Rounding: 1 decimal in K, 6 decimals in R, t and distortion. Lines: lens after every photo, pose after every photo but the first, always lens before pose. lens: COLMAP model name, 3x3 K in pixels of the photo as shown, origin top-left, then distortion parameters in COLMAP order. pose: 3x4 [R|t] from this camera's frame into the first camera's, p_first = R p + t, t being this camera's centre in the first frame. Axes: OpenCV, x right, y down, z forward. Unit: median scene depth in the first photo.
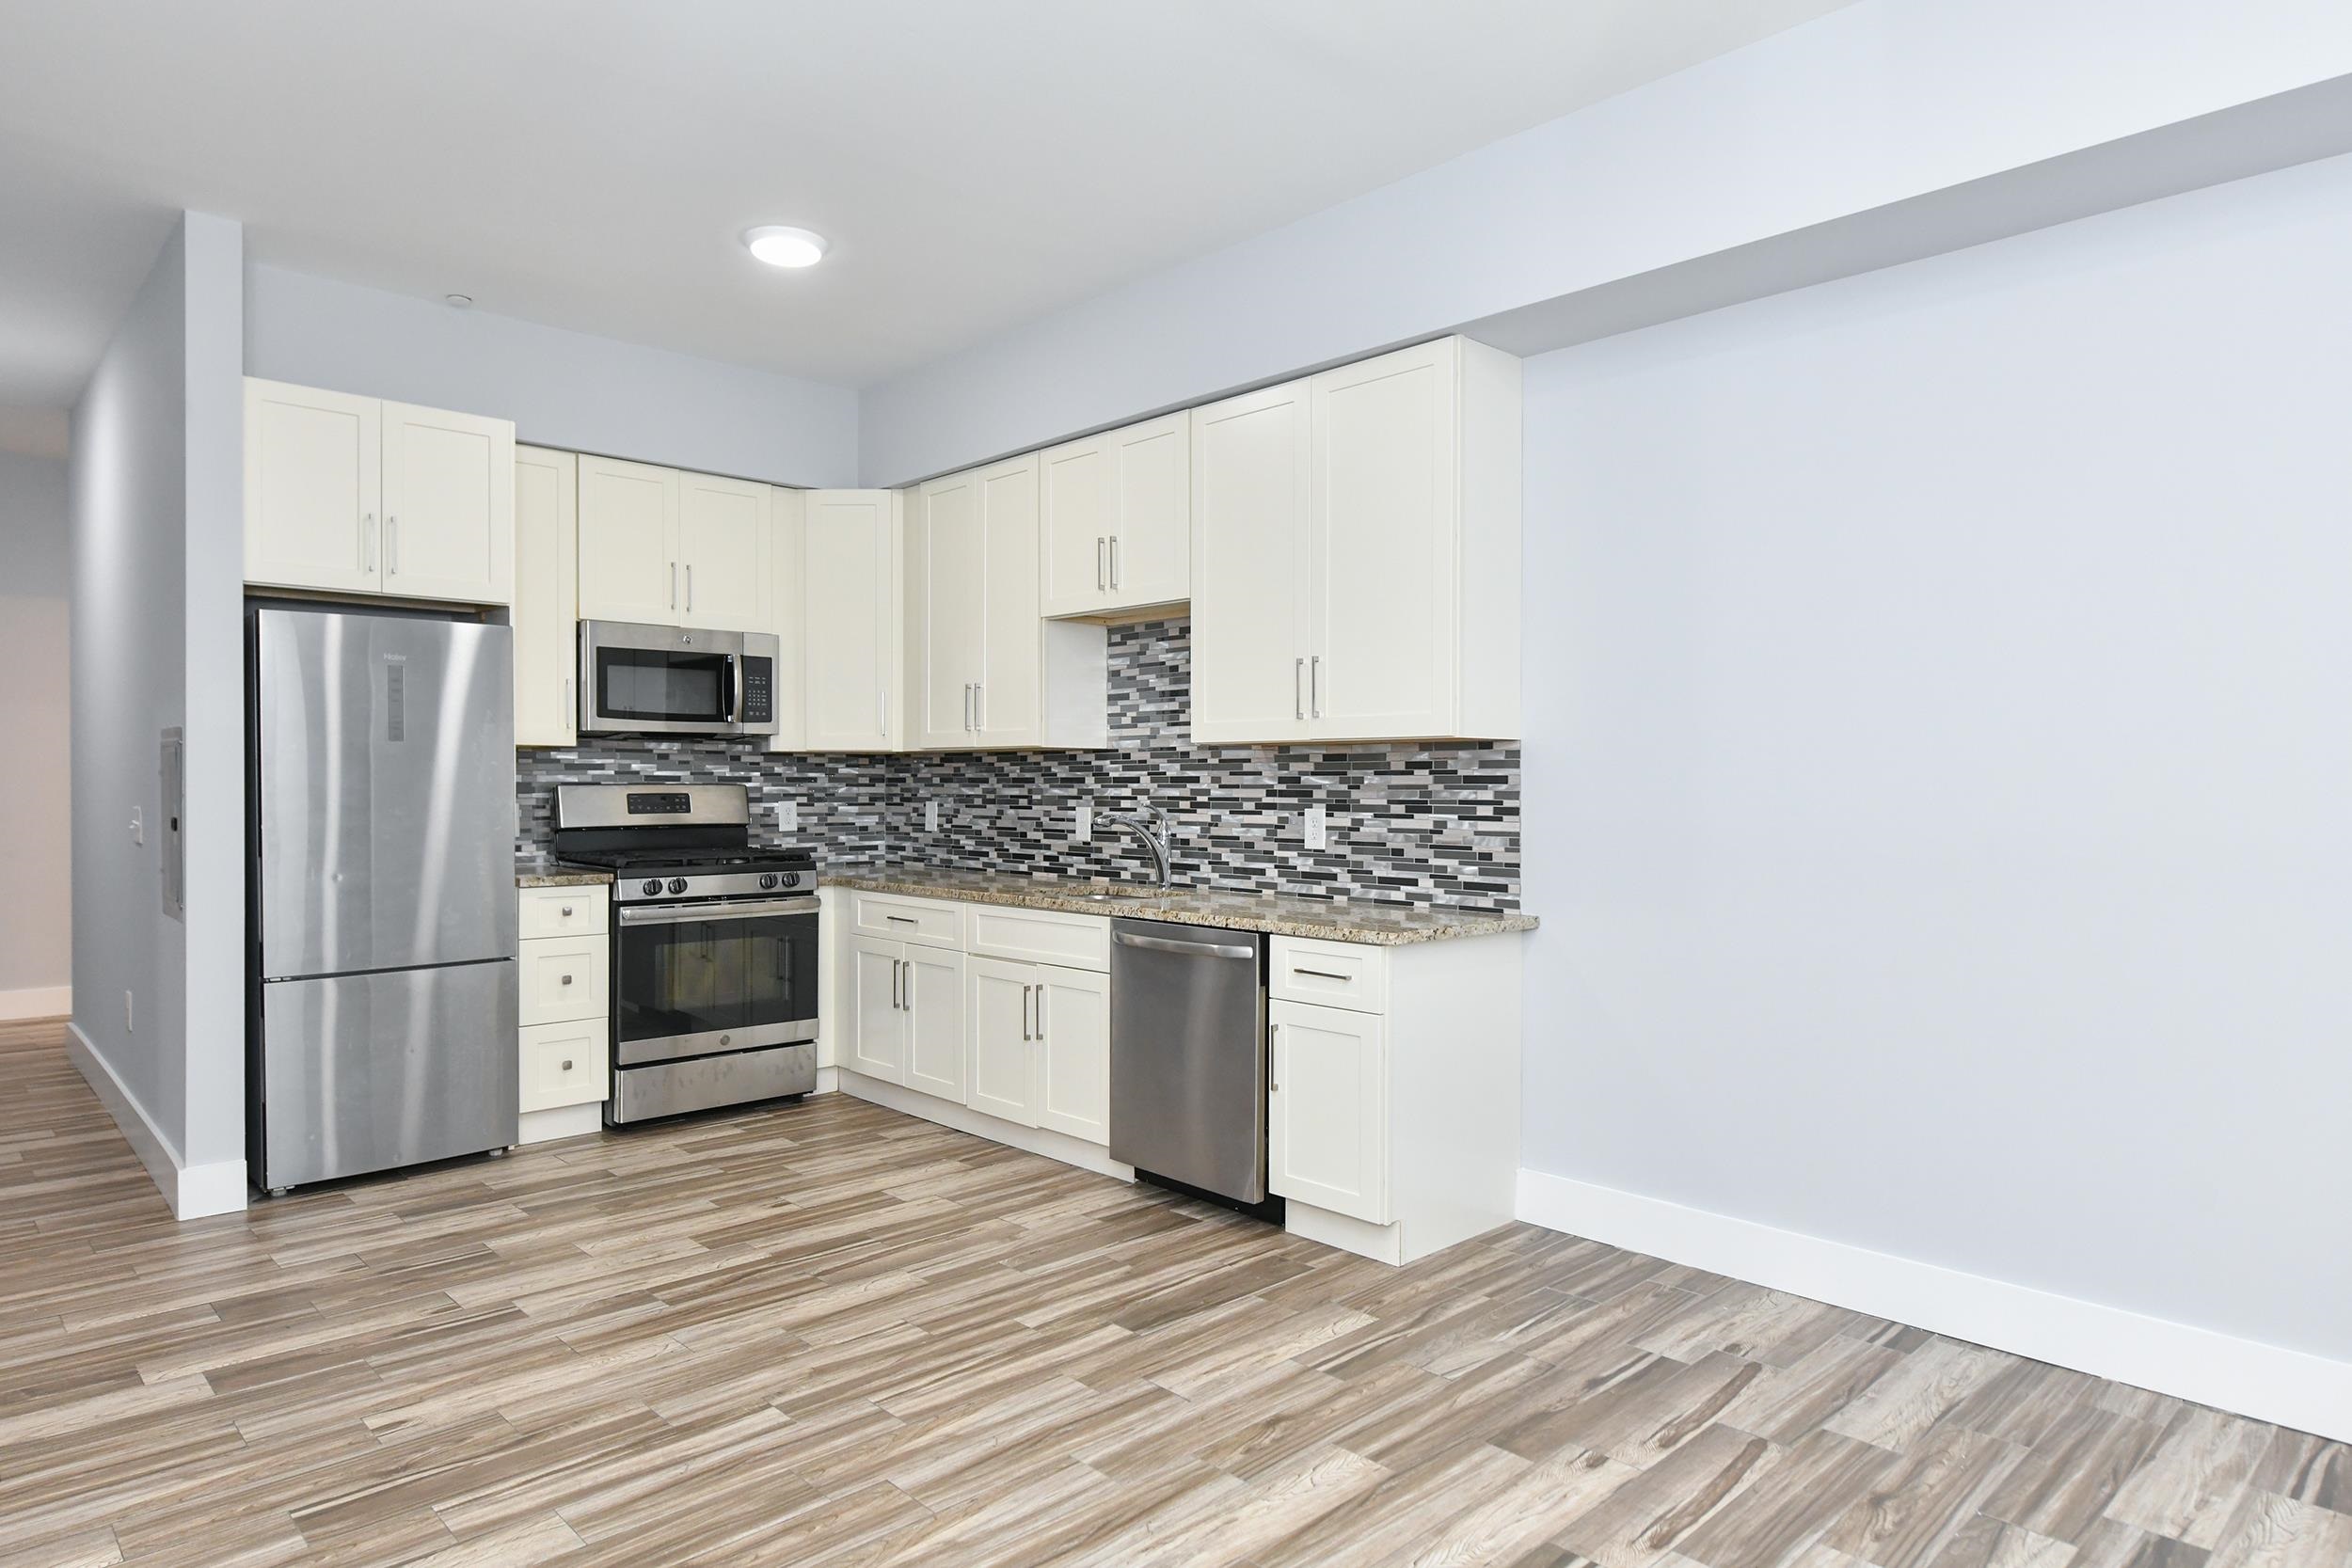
lens RADIAL K [[1349.5, 0, 1167.8], [0, 1349.5, 804.6], [0, 0, 1]] dist [-0.000395, -0.000379]
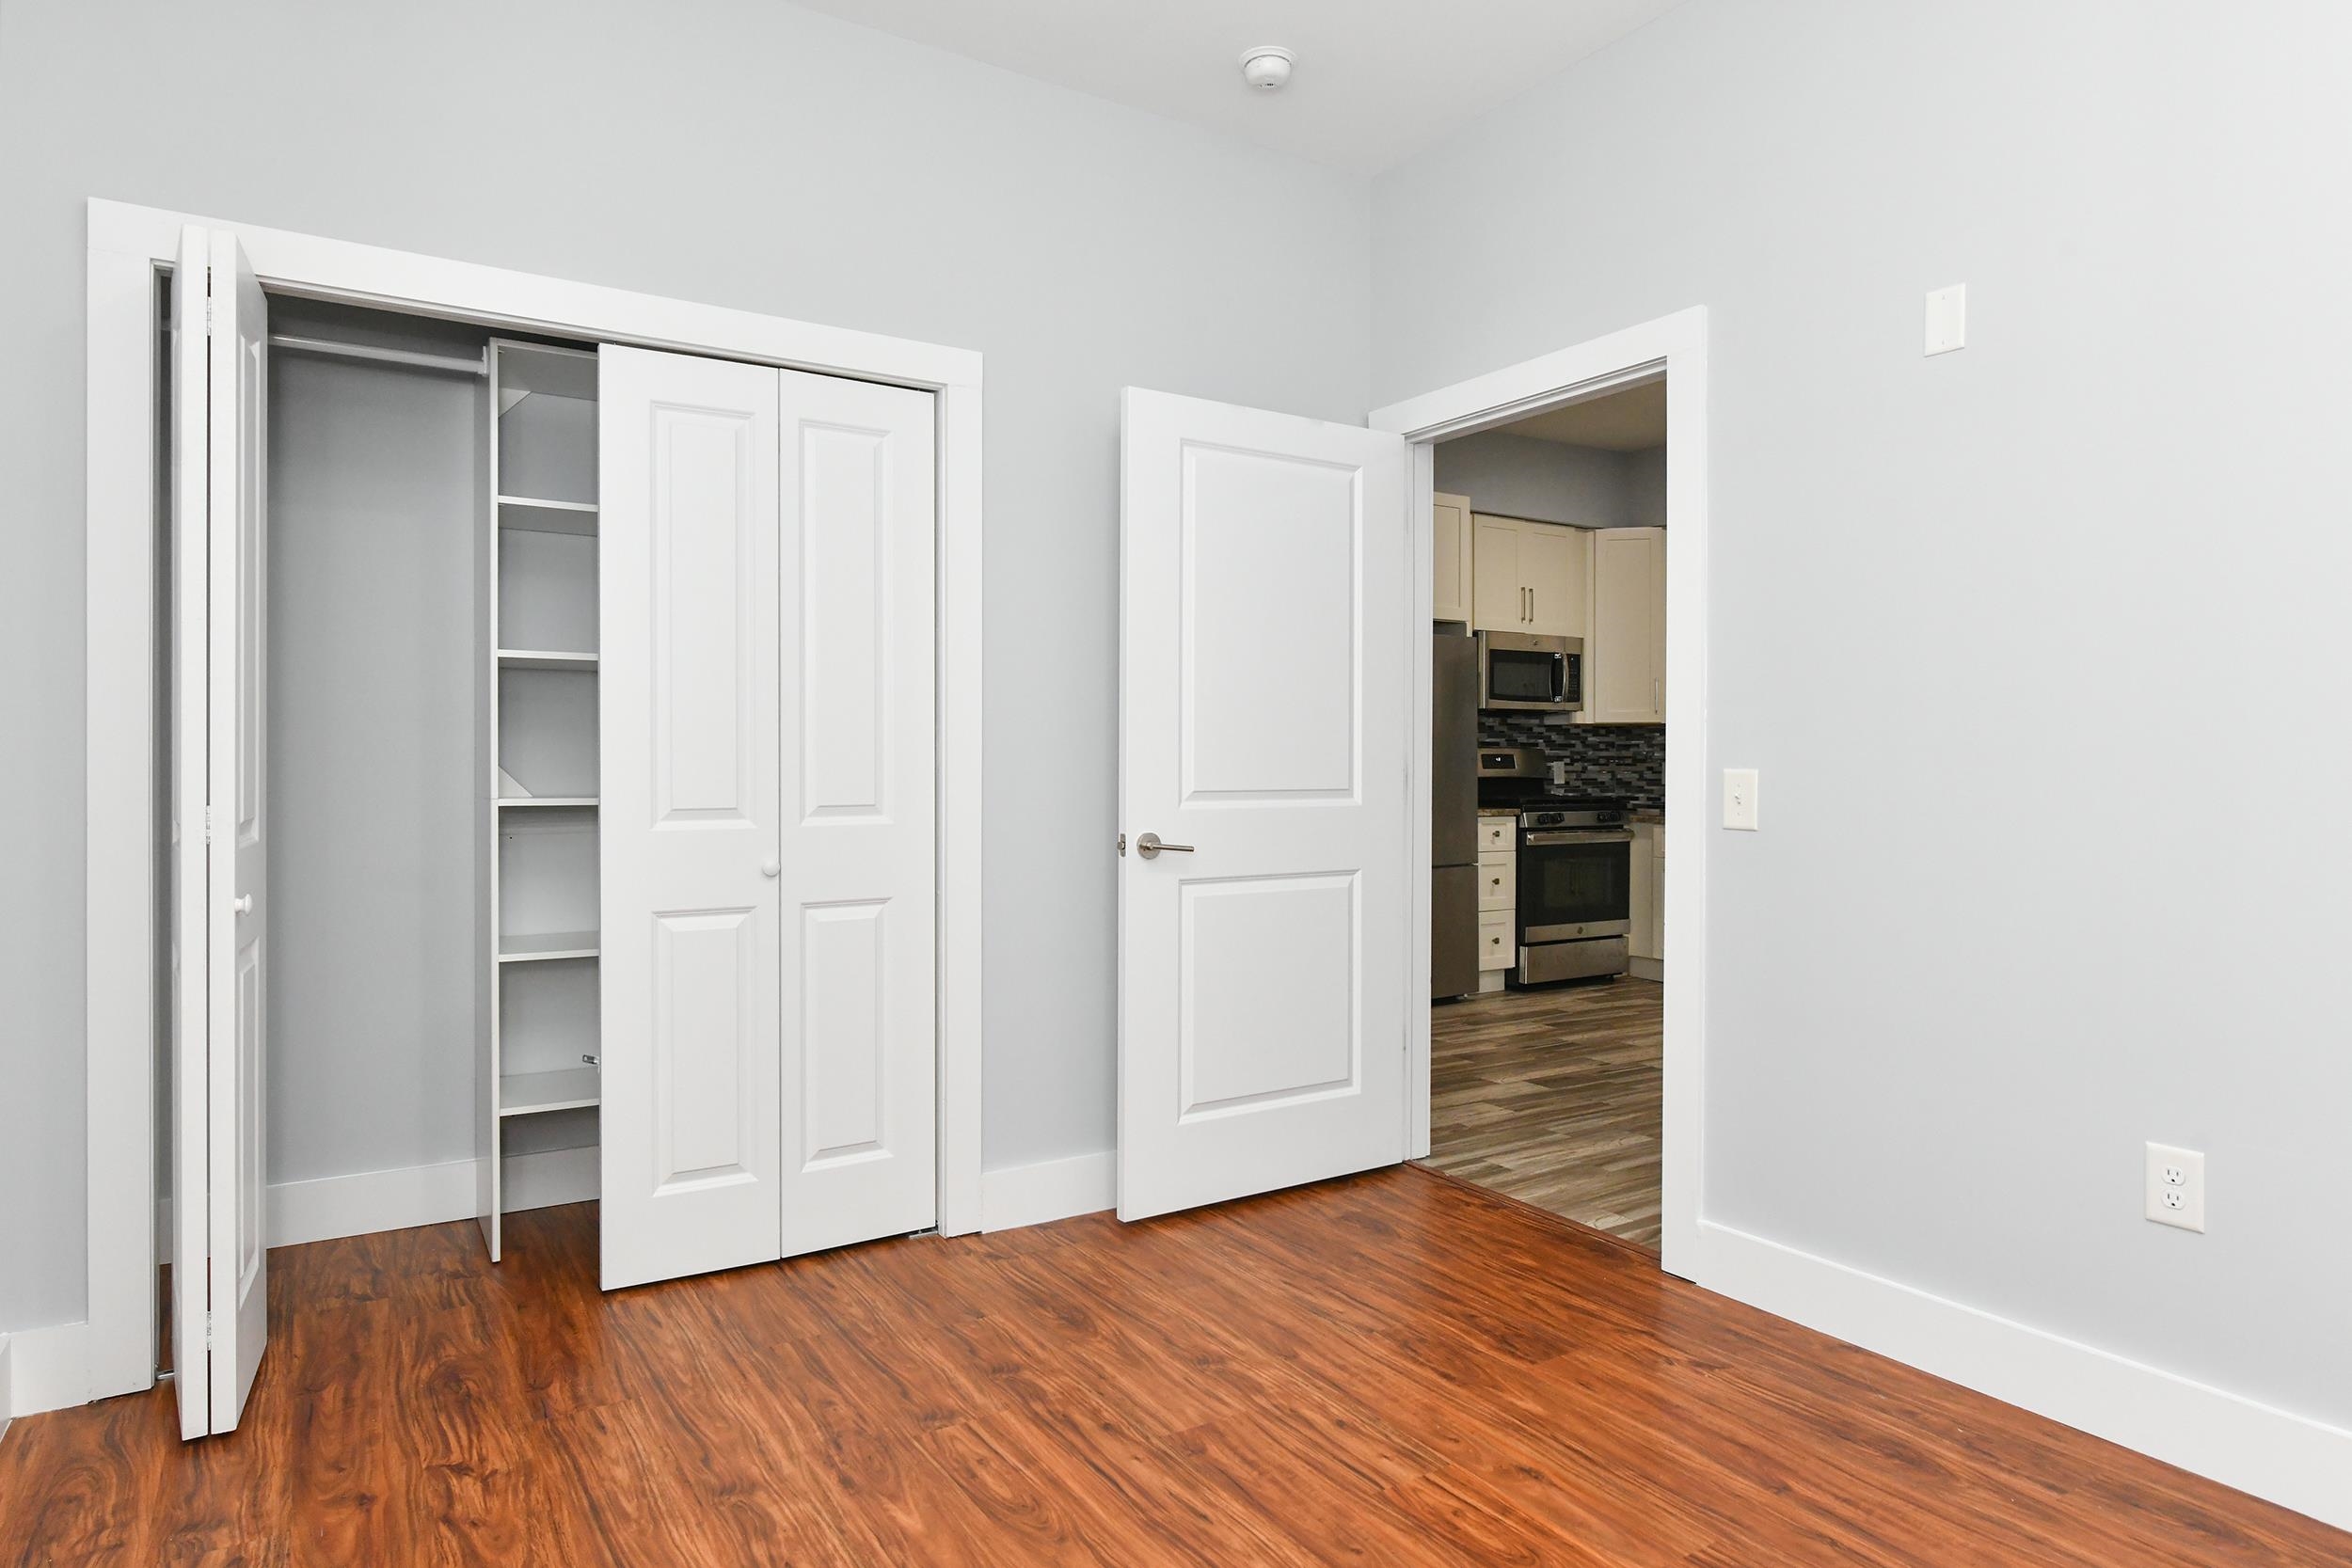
lens RADIAL K [[1349.5, 0, 1135.4], [0, 1349.5, 779.2], [0, 0, 1]] dist [-0.000395, -0.000379]
pose [[0.977349, 0.004250, -0.211593, -0.538825], [-0.004782, 0.999987, -0.002003, 0.025843], [0.211581, 0.002970, 0.977356, -0.516532]]
